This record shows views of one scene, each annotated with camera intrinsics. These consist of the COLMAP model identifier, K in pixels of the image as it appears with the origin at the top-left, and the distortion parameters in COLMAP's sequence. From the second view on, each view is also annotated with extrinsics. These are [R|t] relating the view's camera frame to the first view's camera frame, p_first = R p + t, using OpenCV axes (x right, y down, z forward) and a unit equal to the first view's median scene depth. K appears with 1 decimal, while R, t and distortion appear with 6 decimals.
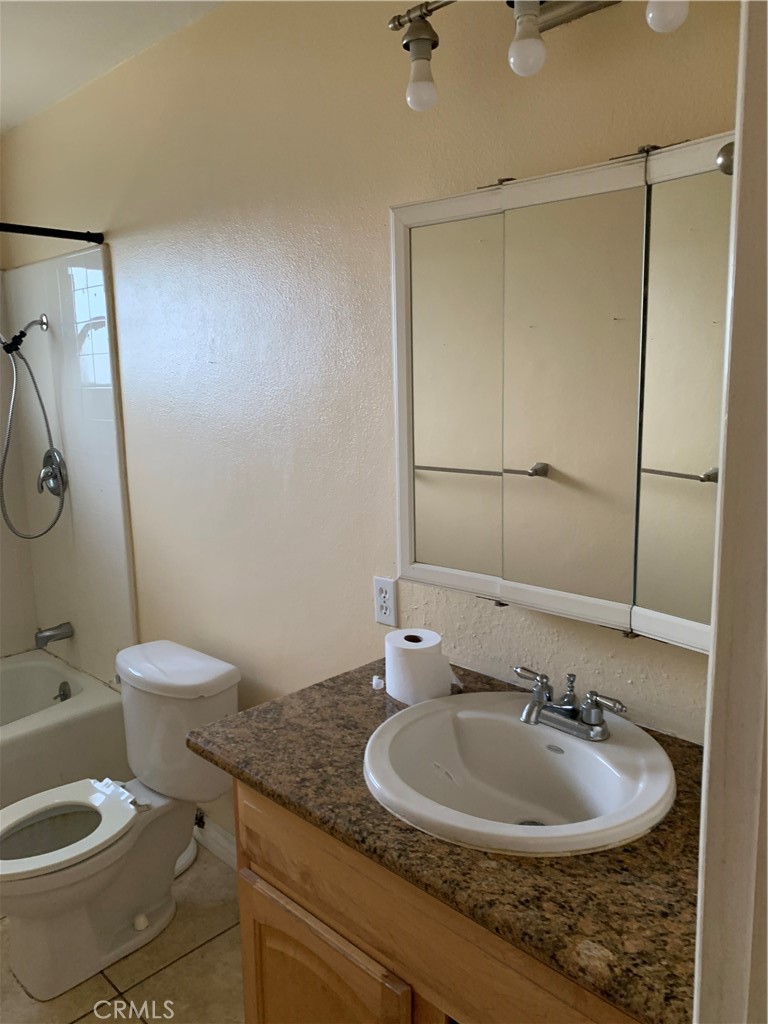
lens RADIAL K [[789.4, 0, 382.7], [0, 789.4, 506.1], [0, 0, 1]] dist [0.055858, -0.000969]
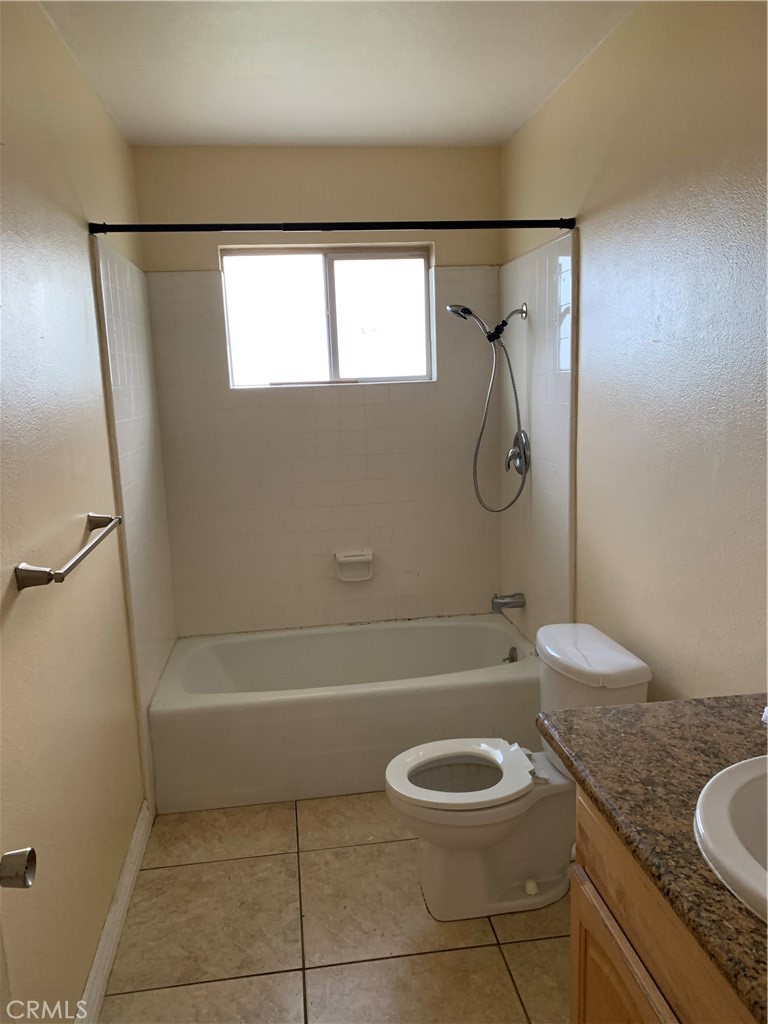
lens RADIAL K [[789.7, 0, 384.0], [0, 789.7, 512.0], [0, 0, 1]] dist [0.067200, -0.004065]
pose [[0.805525, 0.096930, -0.584580, 0.136937], [-0.083771, 0.995250, 0.049592, 0.000315], [0.586611, 0.009023, 0.809819, 0.063141]]
